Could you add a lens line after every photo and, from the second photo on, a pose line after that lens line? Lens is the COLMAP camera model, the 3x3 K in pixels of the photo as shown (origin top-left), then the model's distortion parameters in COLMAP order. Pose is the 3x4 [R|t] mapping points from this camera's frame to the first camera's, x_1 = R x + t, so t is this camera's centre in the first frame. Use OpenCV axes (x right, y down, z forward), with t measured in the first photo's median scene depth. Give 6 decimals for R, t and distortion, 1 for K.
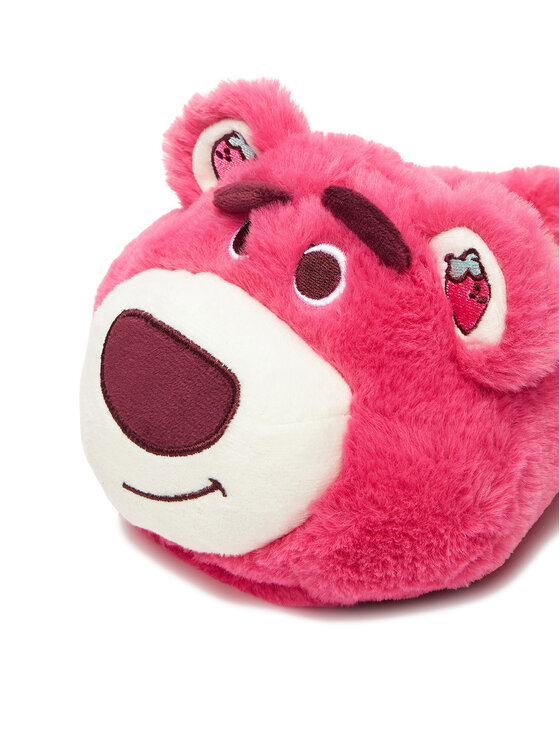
lens RADIAL K [[1135.1, 0, 280.0], [0, 1135.1, 373.0], [0, 0, 1]] dist [-0.021780, -0.027813]
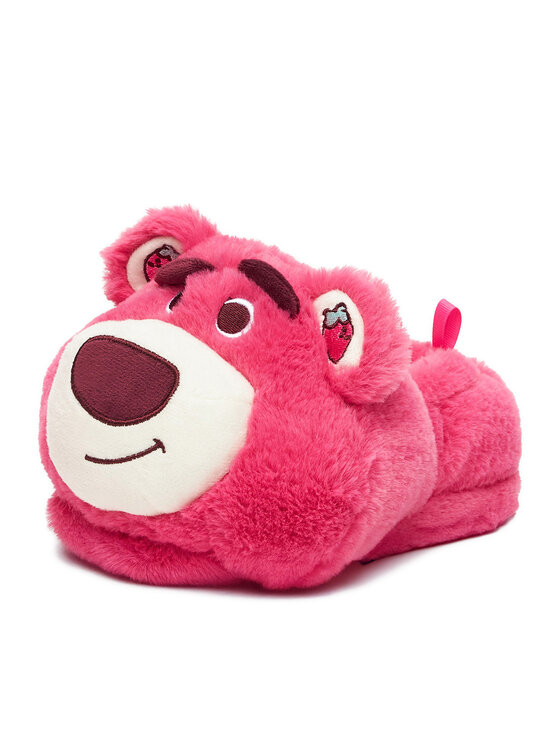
lens RADIAL K [[1174.3, 0, 280.0], [0, 1174.3, 373.0], [0, 0, 1]] dist [-0.033629, -0.013301]
pose [[0.992711, 0.059719, 0.104680, -0.060675], [-0.038436, 0.980120, -0.194649, 0.274850], [-0.114223, 0.189206, 0.975271, -0.437401]]
